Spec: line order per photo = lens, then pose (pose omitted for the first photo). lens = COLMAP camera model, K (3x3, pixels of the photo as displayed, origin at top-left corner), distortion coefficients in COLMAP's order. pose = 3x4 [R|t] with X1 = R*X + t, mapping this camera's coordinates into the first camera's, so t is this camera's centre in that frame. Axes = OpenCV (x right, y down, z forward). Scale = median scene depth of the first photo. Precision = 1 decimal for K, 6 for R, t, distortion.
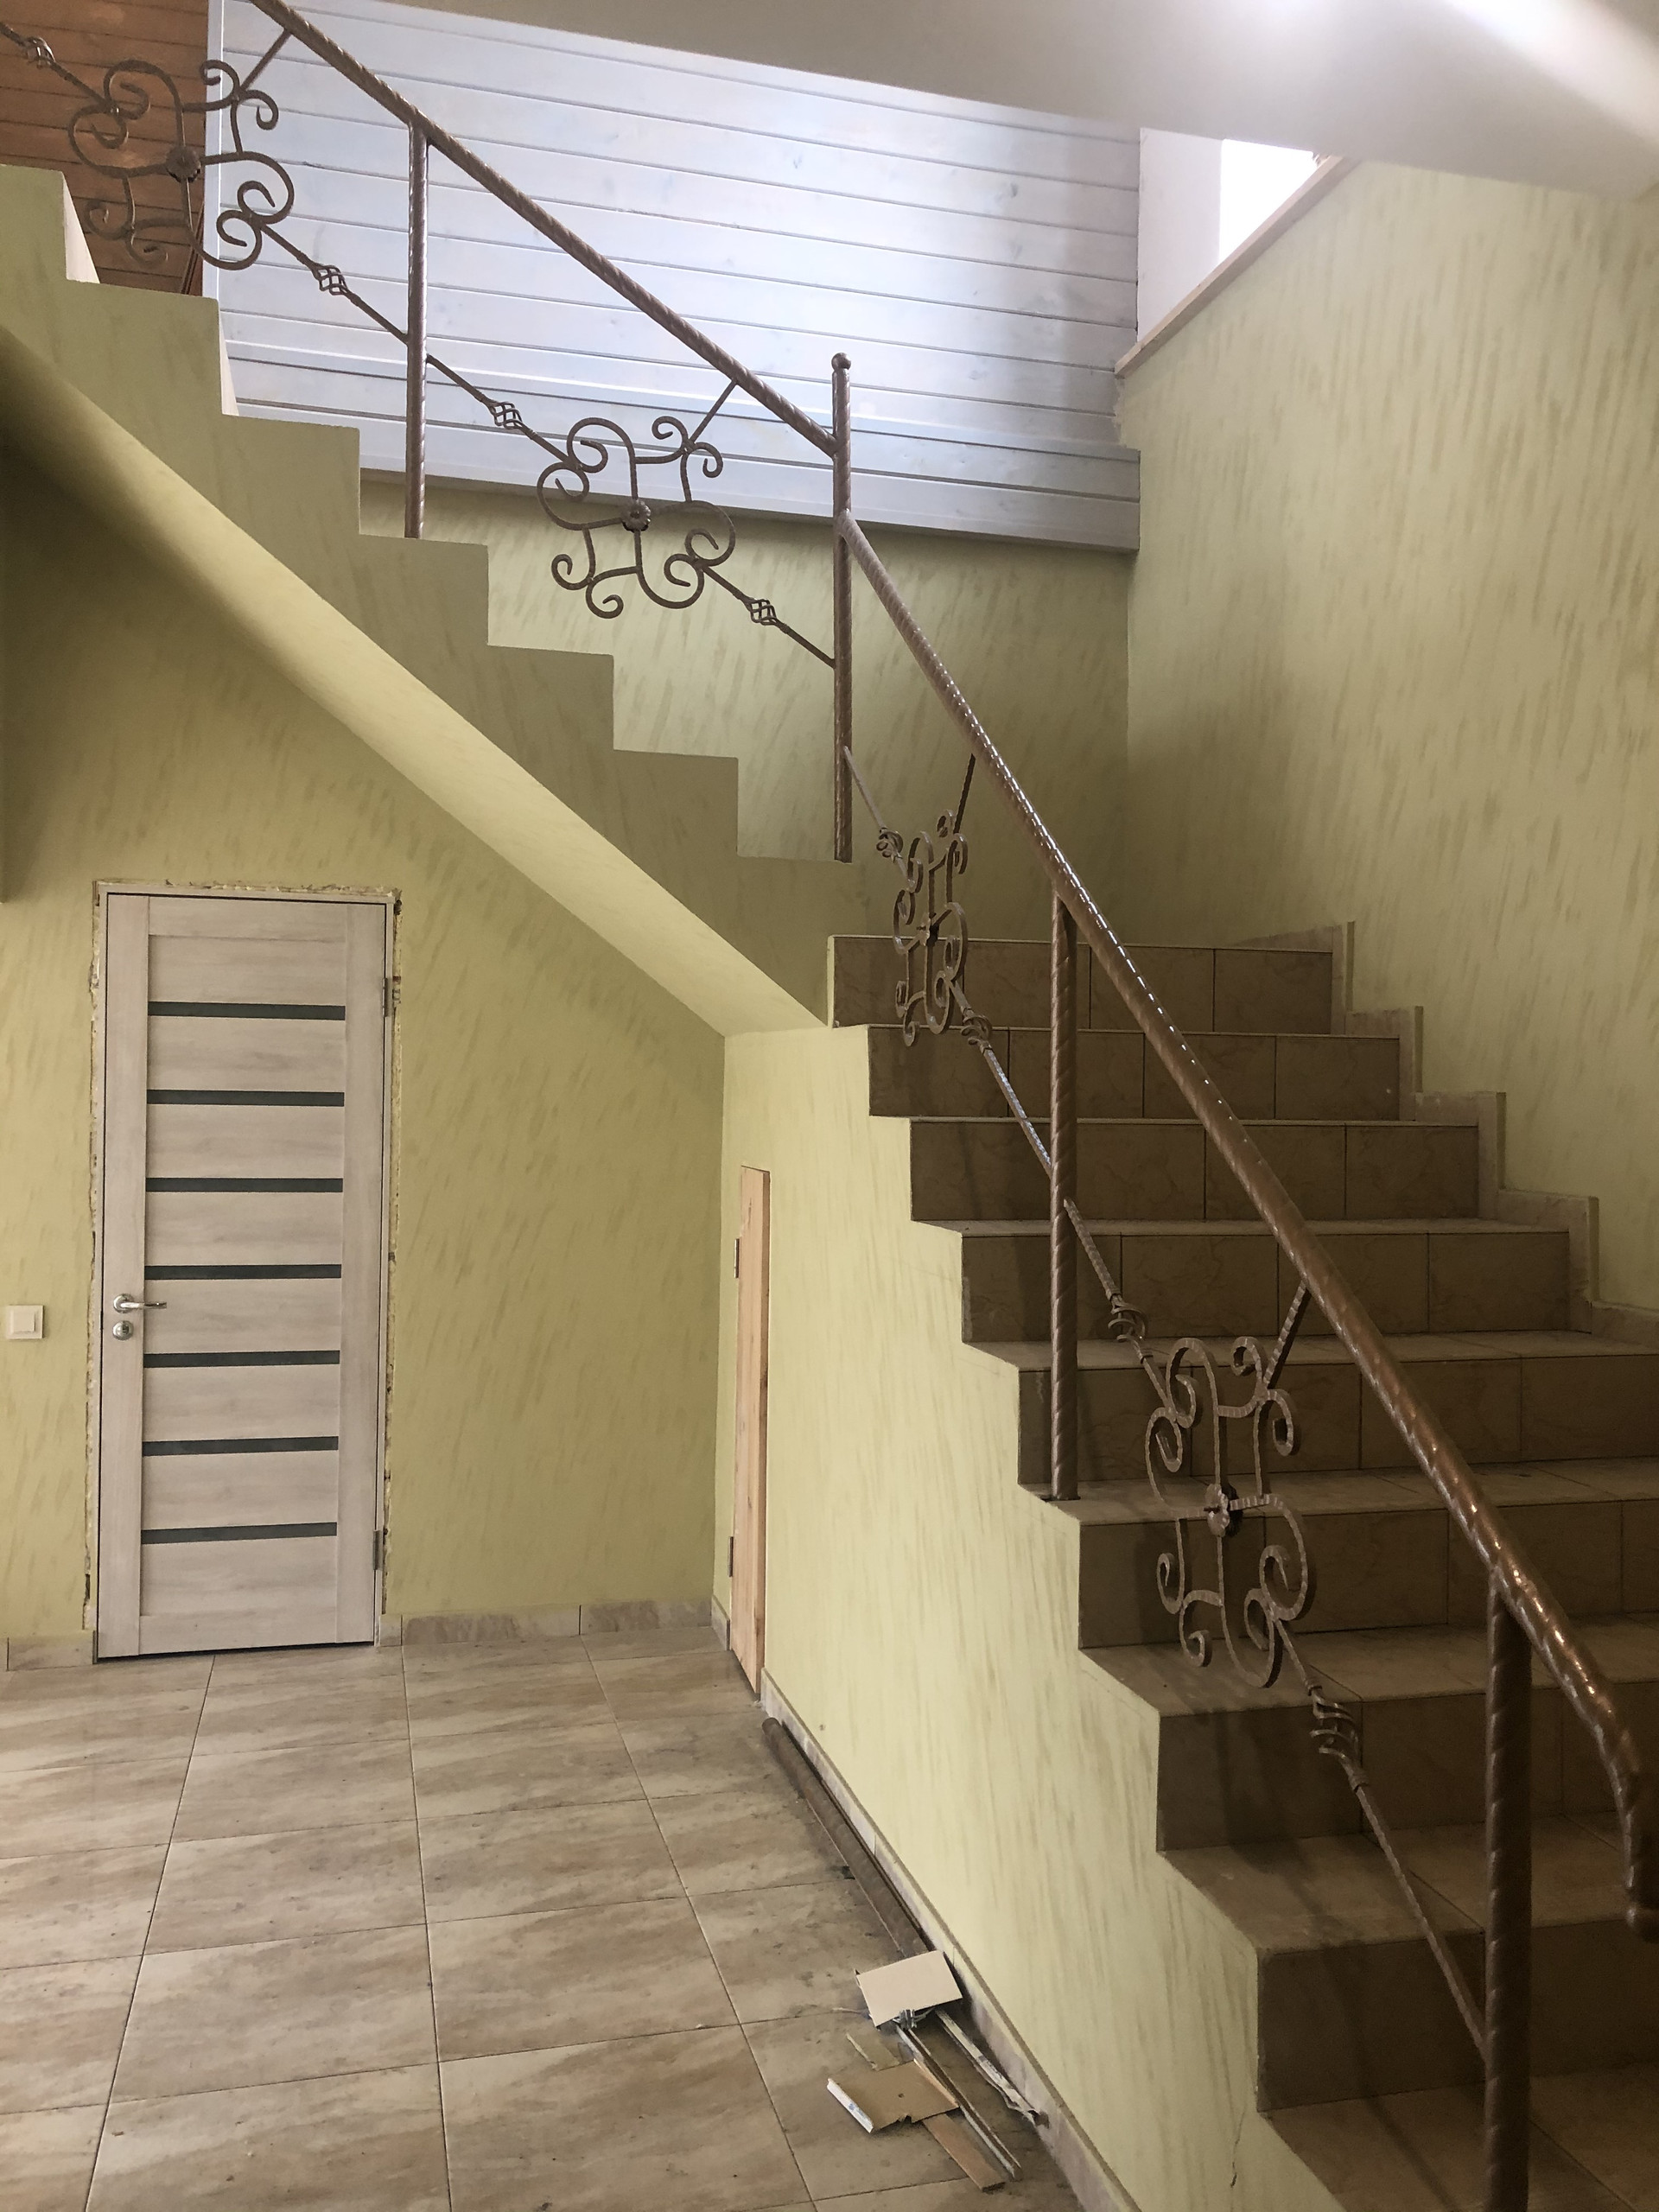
lens RADIAL K [[1813.2, 0, 859.9], [0, 1813.2, 1113.6], [0, 0, 1]] dist [0.025666, -0.009419]
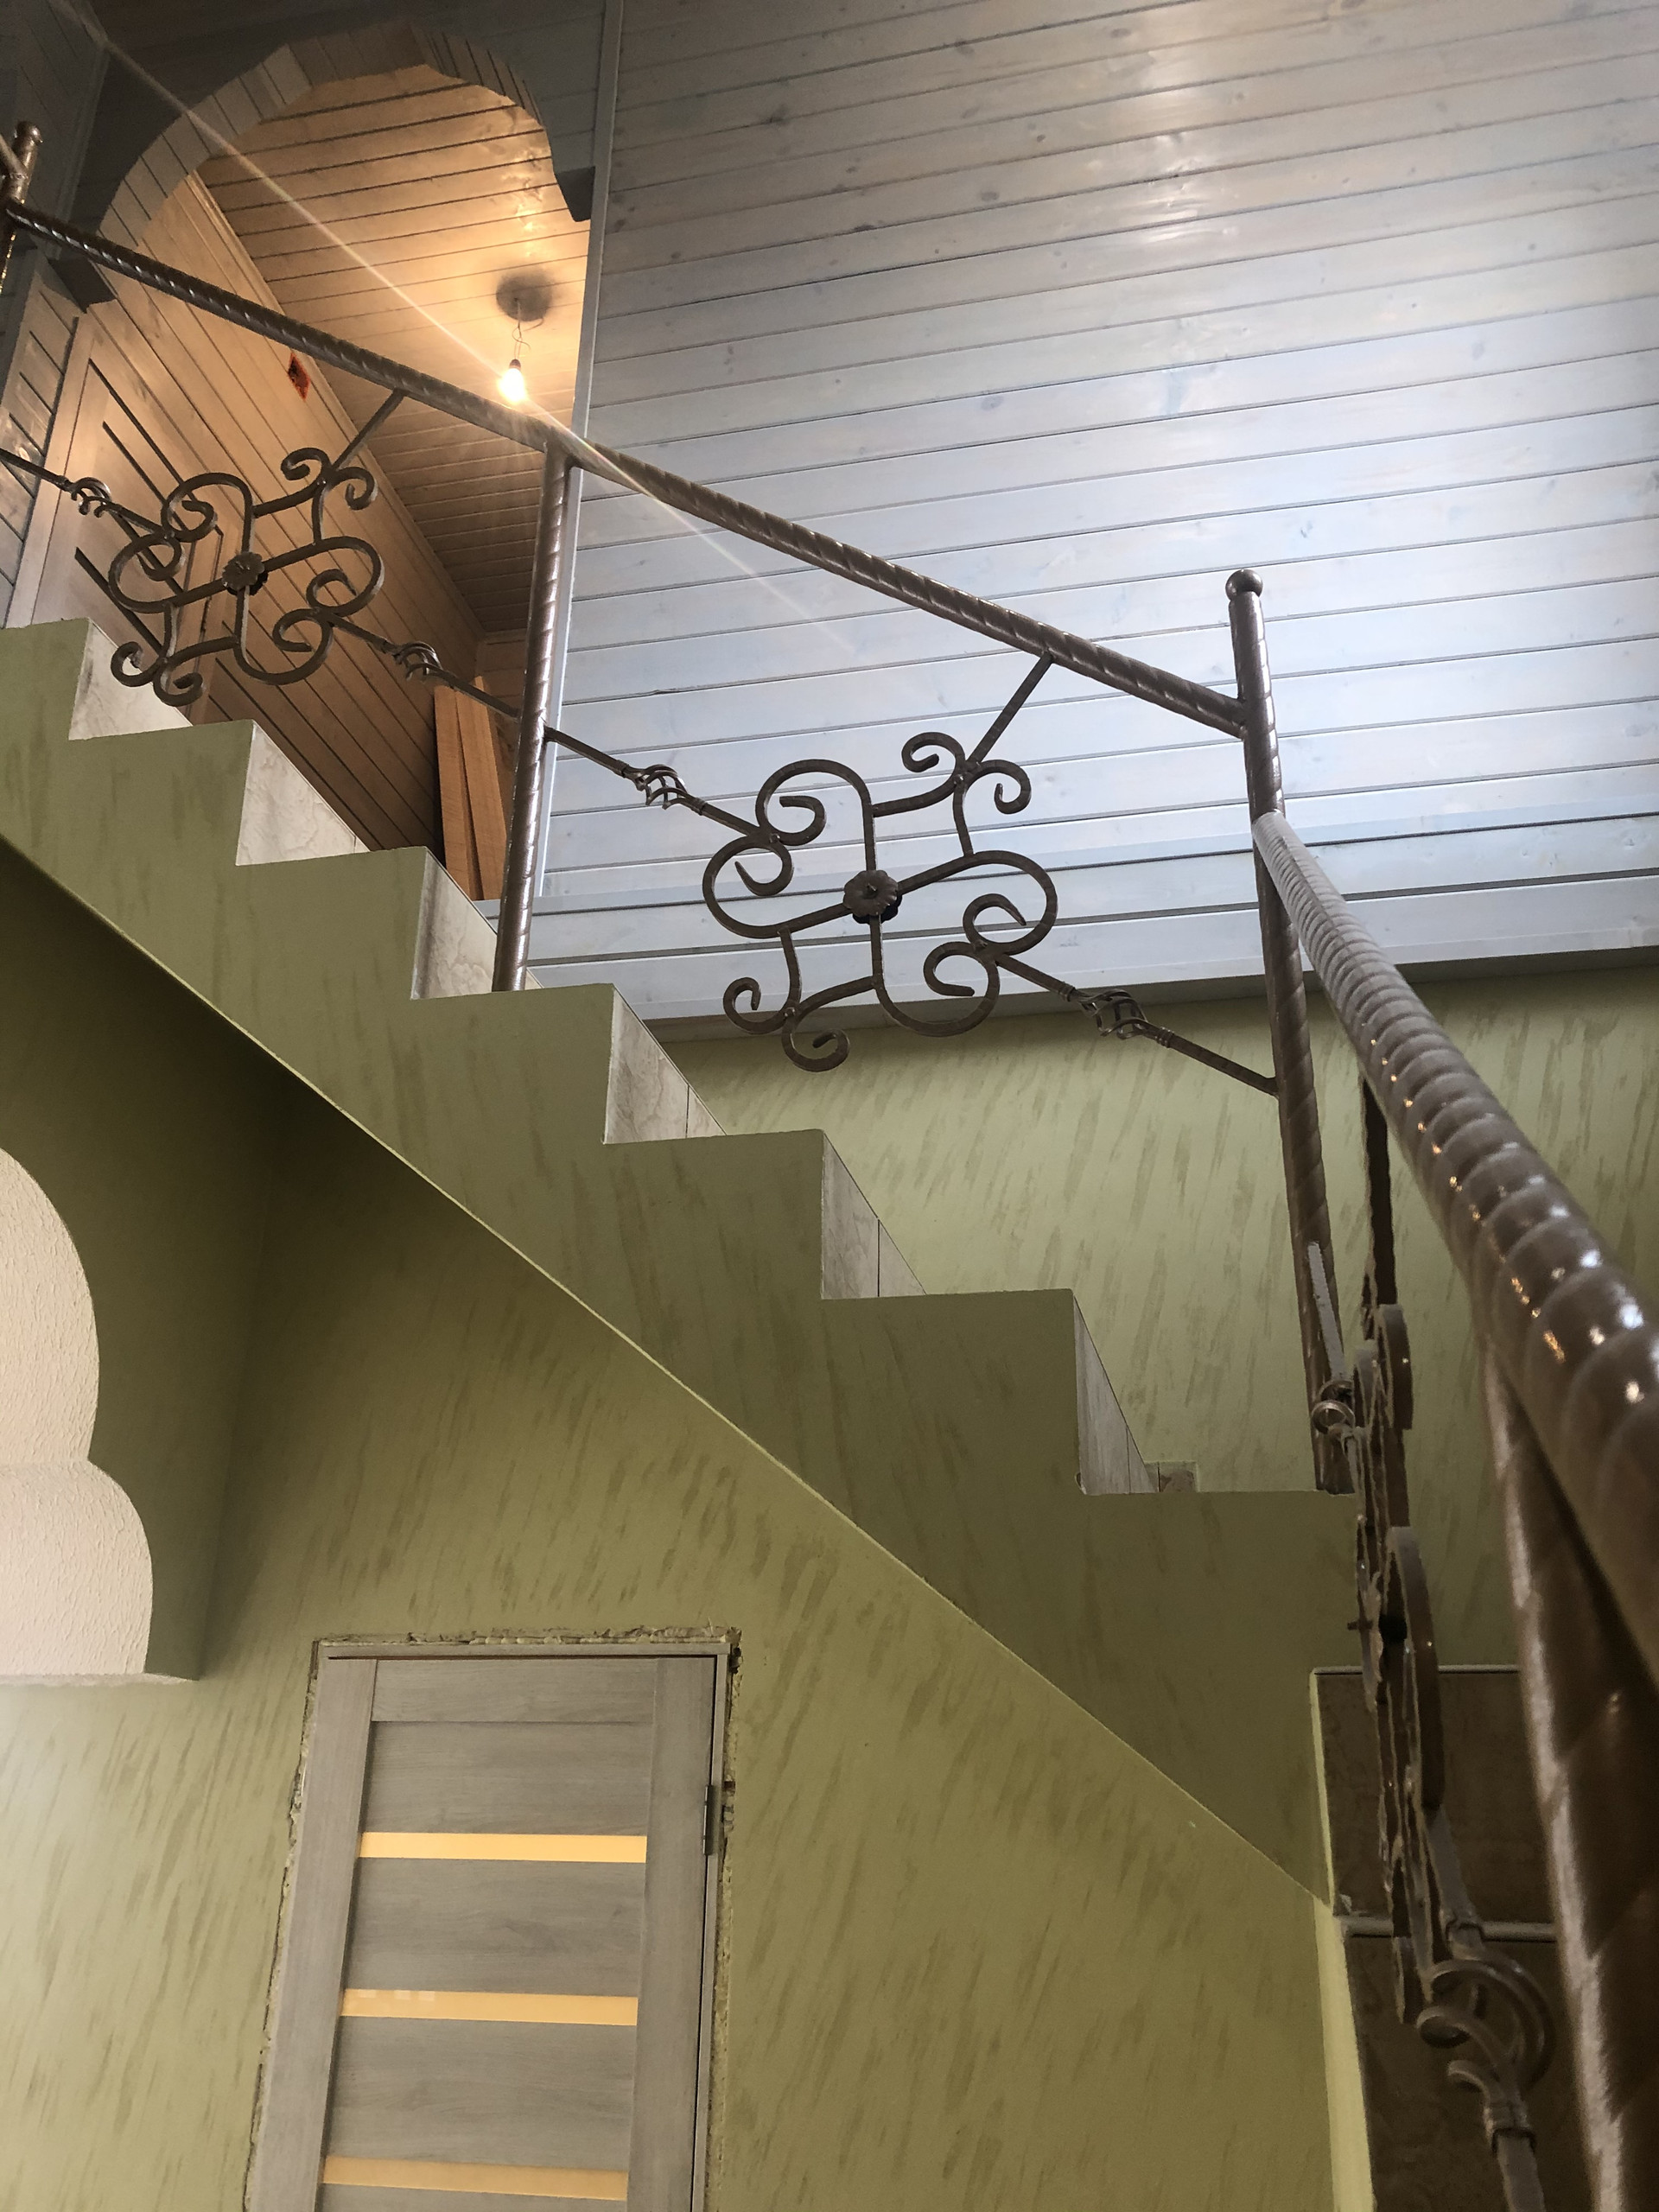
lens RADIAL K [[1813.2, 0, 859.9], [0, 1813.2, 1113.6], [0, 0, 1]] dist [0.025666, -0.009419]
pose [[0.883694, -0.175629, -0.433867, 0.081869], [-0.014490, 0.916226, -0.400400, -0.038802], [0.467842, 0.360118, 0.807118, 0.471452]]
